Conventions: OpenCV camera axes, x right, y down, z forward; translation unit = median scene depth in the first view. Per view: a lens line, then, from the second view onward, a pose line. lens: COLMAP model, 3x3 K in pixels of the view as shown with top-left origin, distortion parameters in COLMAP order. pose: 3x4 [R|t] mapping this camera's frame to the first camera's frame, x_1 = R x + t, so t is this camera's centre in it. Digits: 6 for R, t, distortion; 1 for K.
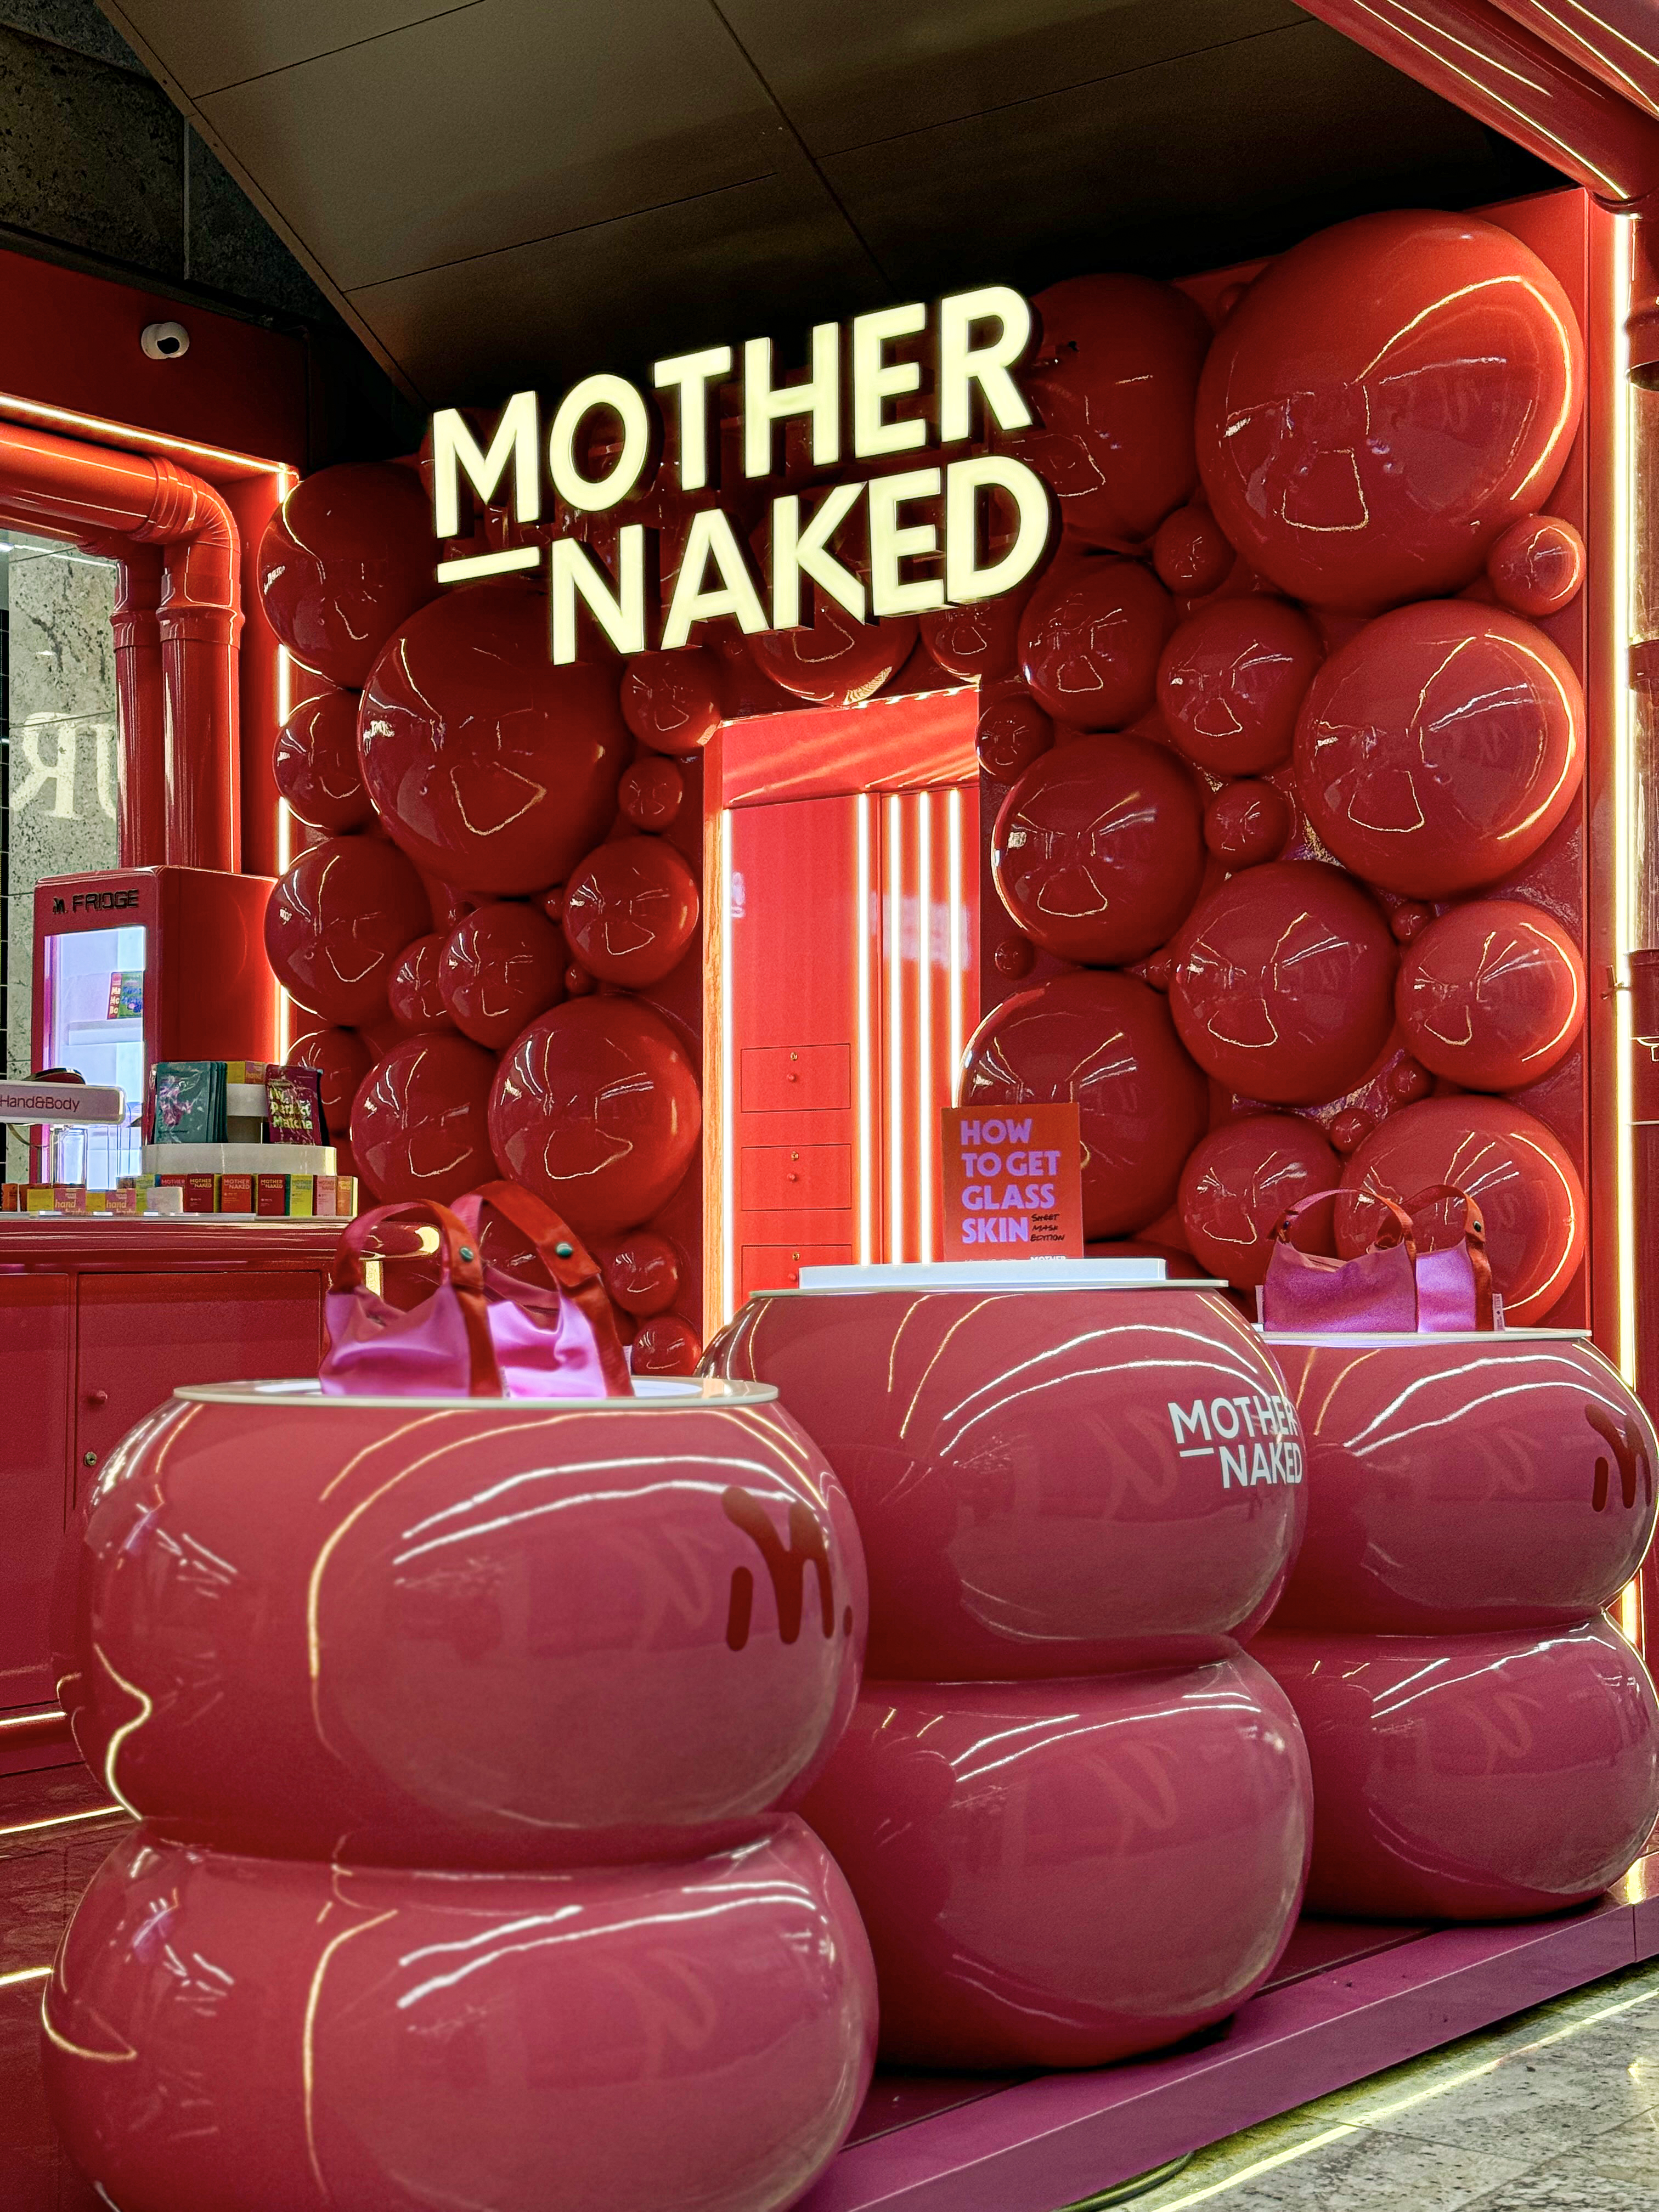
lens RADIAL K [[3134.6, 0, 822.8], [0, 3134.6, 1112.7], [0, 0, 1]] dist [0.012463, 0.000000]
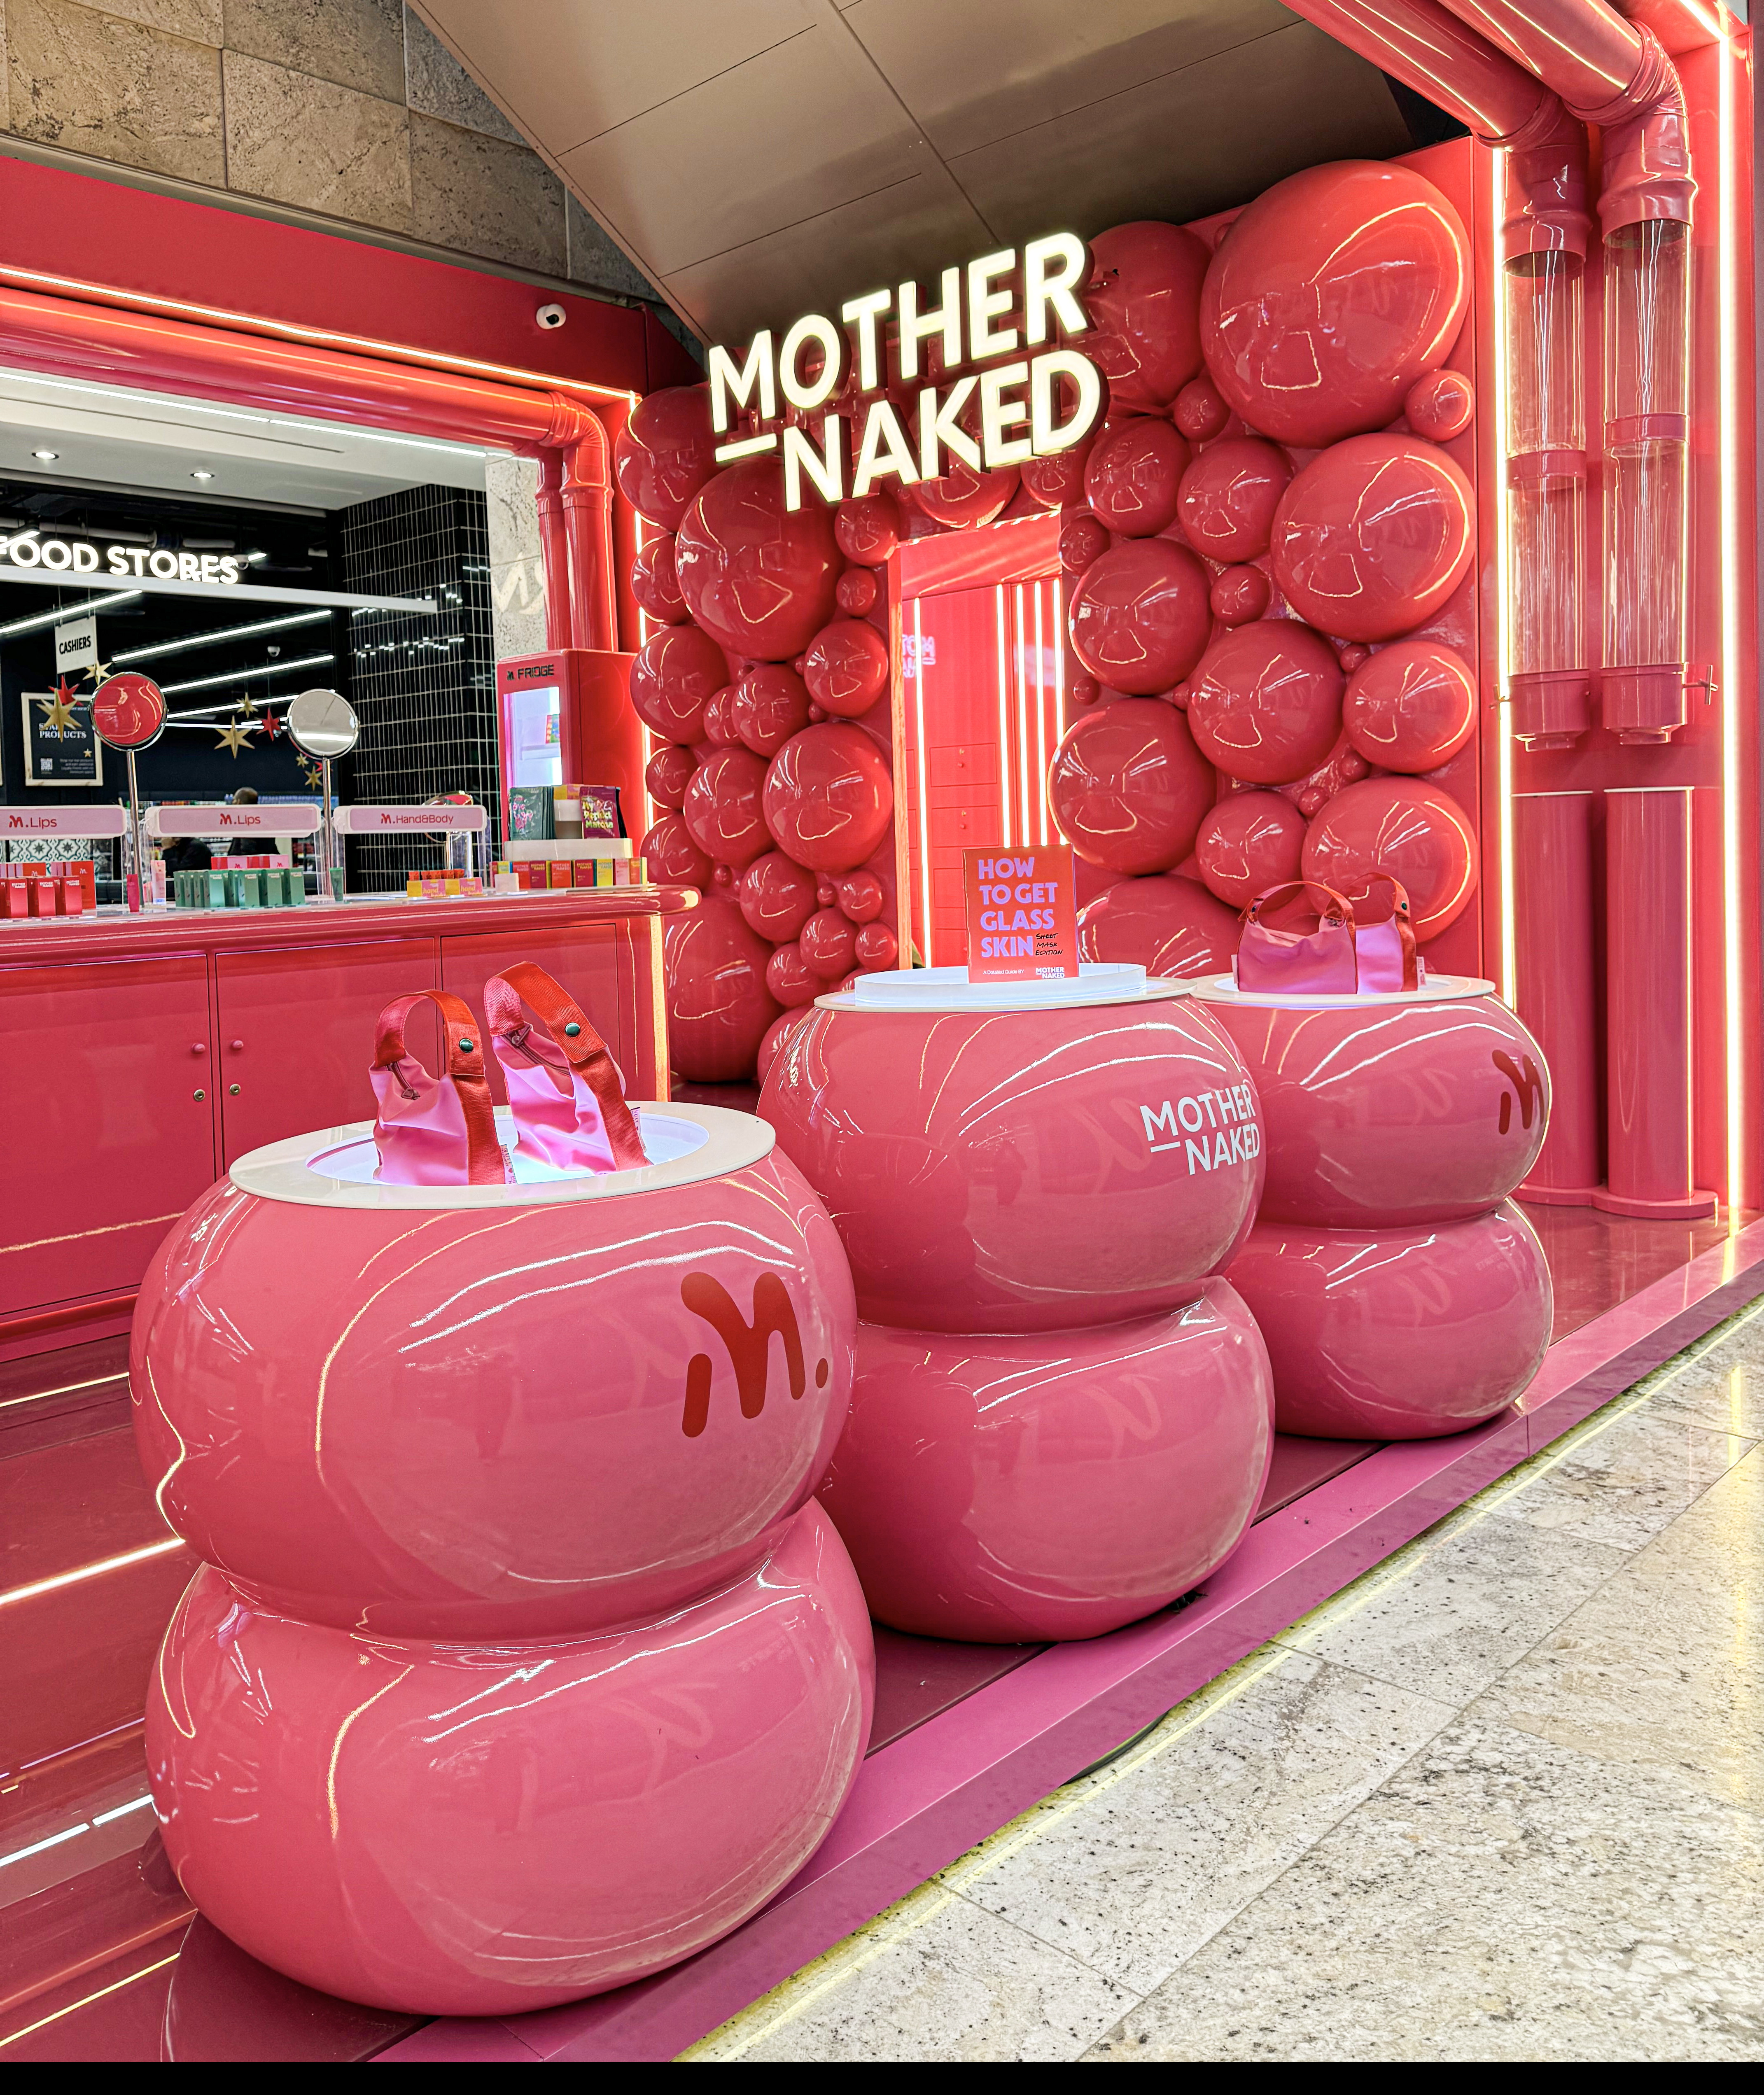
lens RADIAL K [[1670.9, 0, 856.0], [0, 1670.9, 907.5], [0, 0, 1]] dist [0.037607, -0.092420]
pose [[0.993915, -0.024989, -0.107275, 0.035334], [0.034540, 0.995511, 0.088119, -0.020548], [0.104592, -0.091288, 0.990317, 0.177464]]
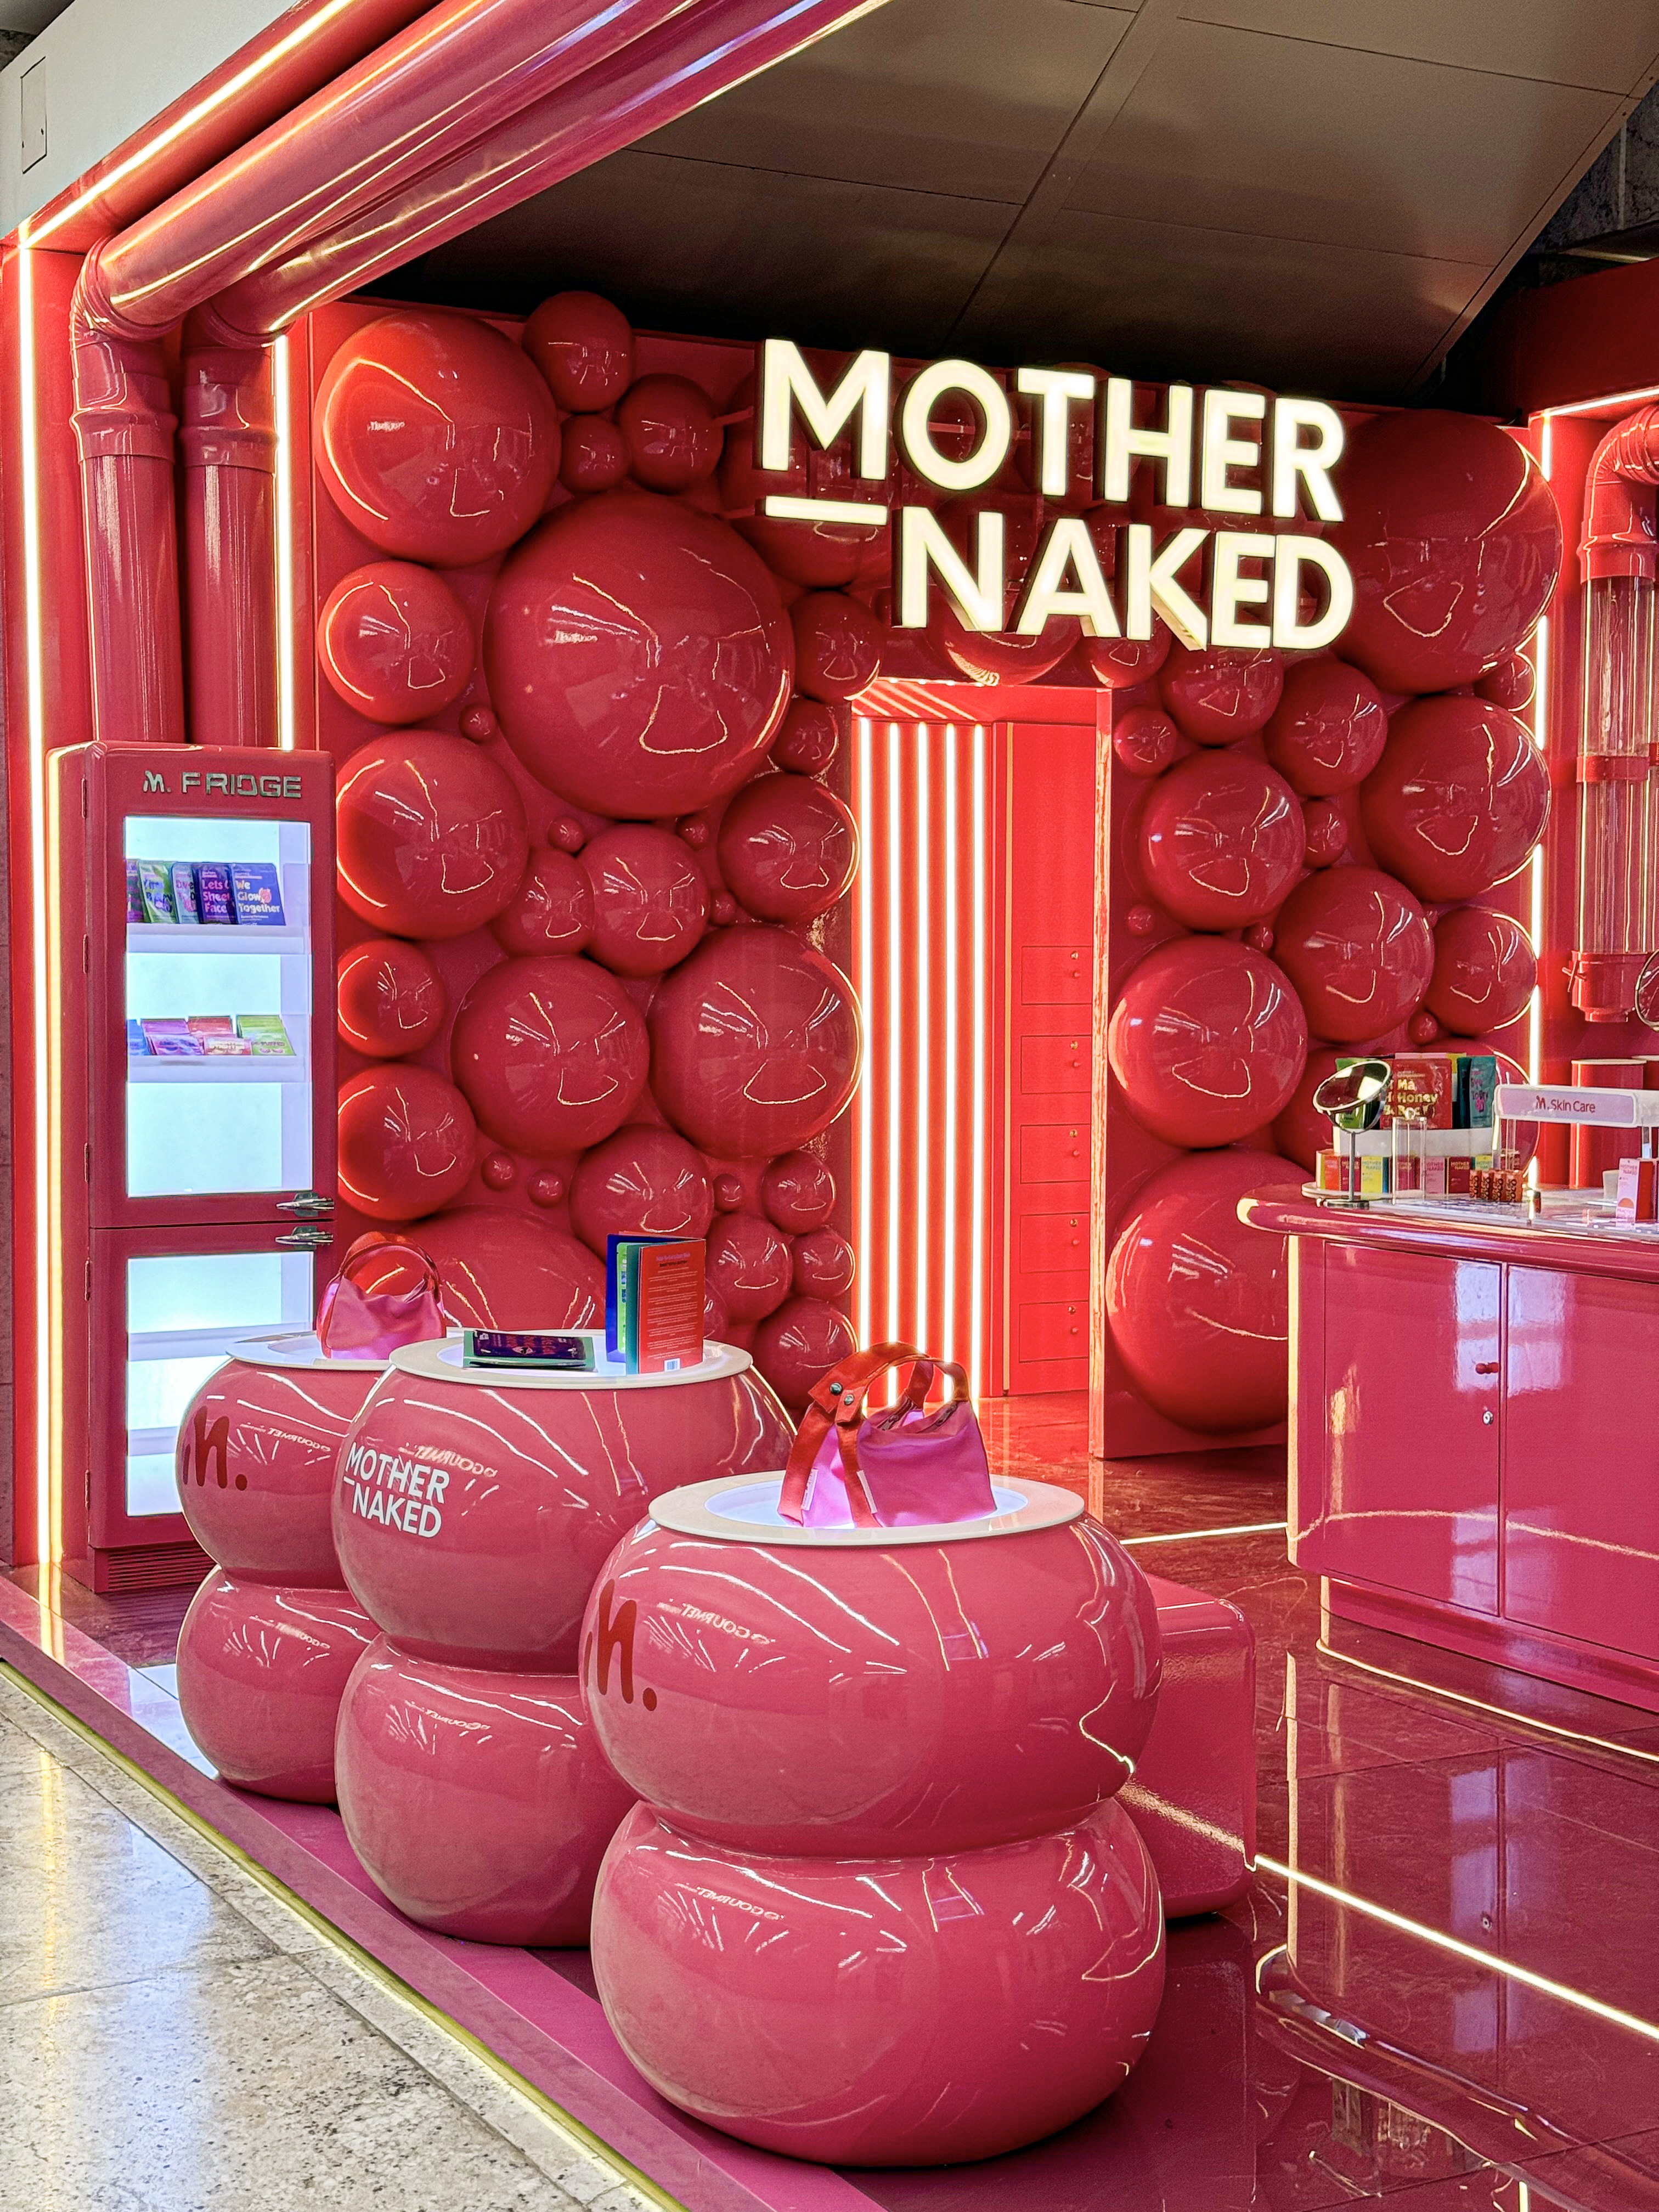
lens RADIAL K [[3134.6, 0, 829.1], [0, 3134.6, 1110.0], [0, 0, 1]] dist [0.012463, 0.000000]
pose [[0.393478, -0.046582, 0.918153, -1.174659], [-0.044144, 0.996606, 0.069481, -0.057157], [-0.918274, -0.067870, 0.390086, 0.656191]]
